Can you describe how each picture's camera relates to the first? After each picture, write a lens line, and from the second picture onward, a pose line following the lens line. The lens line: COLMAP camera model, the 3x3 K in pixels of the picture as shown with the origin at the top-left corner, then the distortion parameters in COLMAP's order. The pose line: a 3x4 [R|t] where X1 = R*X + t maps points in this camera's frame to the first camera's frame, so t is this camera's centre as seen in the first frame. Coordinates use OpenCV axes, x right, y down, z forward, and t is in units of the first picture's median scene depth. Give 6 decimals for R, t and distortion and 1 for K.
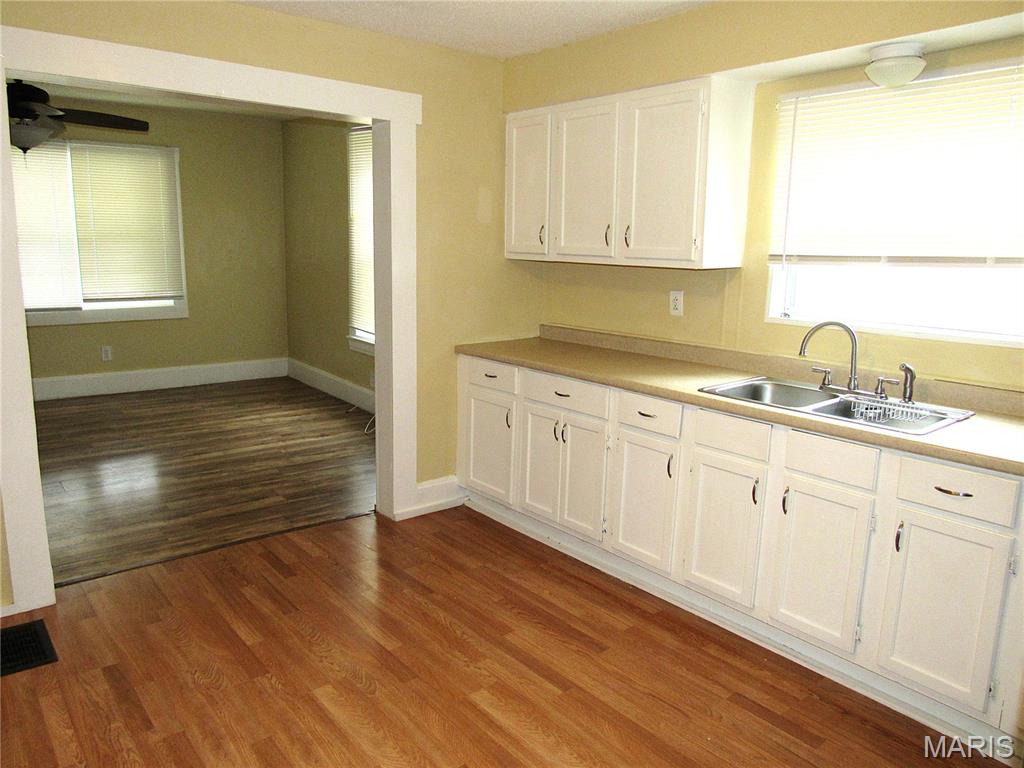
lens RADIAL K [[736.3, 0, 499.9], [0, 736.3, 384.5], [0, 0, 1]] dist [-0.005808, 0.000832]
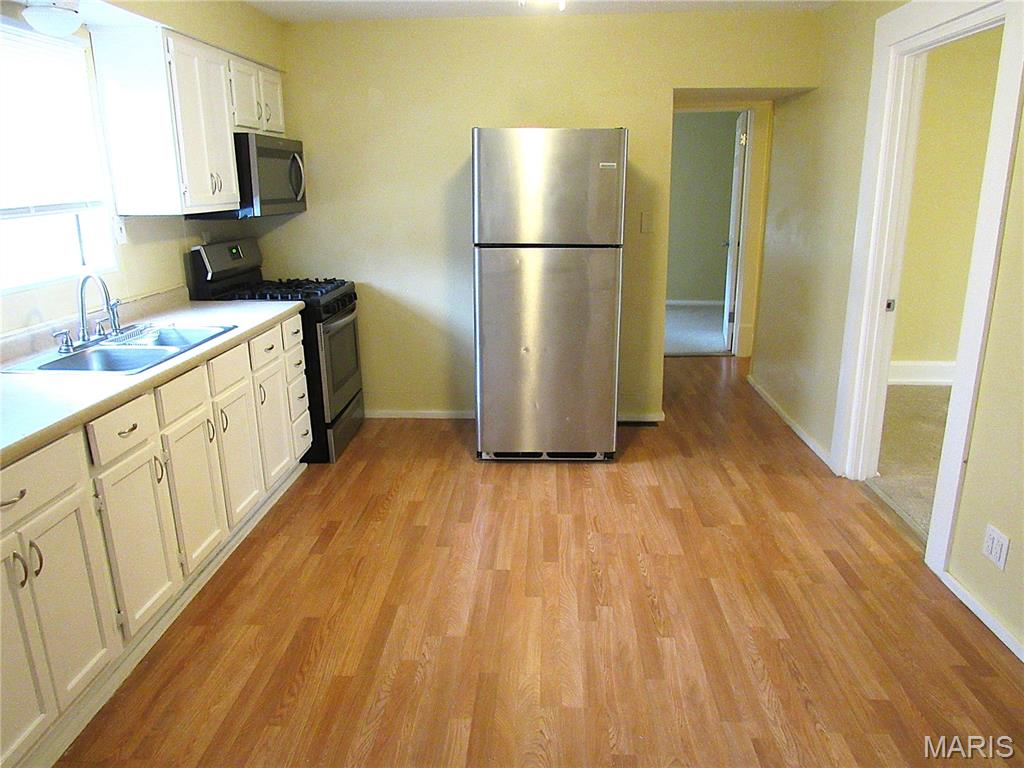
lens RADIAL K [[736.3, 0, 499.9], [0, 736.3, 384.5], [0, 0, 1]] dist [-0.005808, 0.000832]
pose [[-0.737950, -0.191541, 0.647103, -0.490465], [0.120109, 0.906290, 0.405231, -0.228832], [-0.664081, 0.376763, -0.645791, 1.070654]]
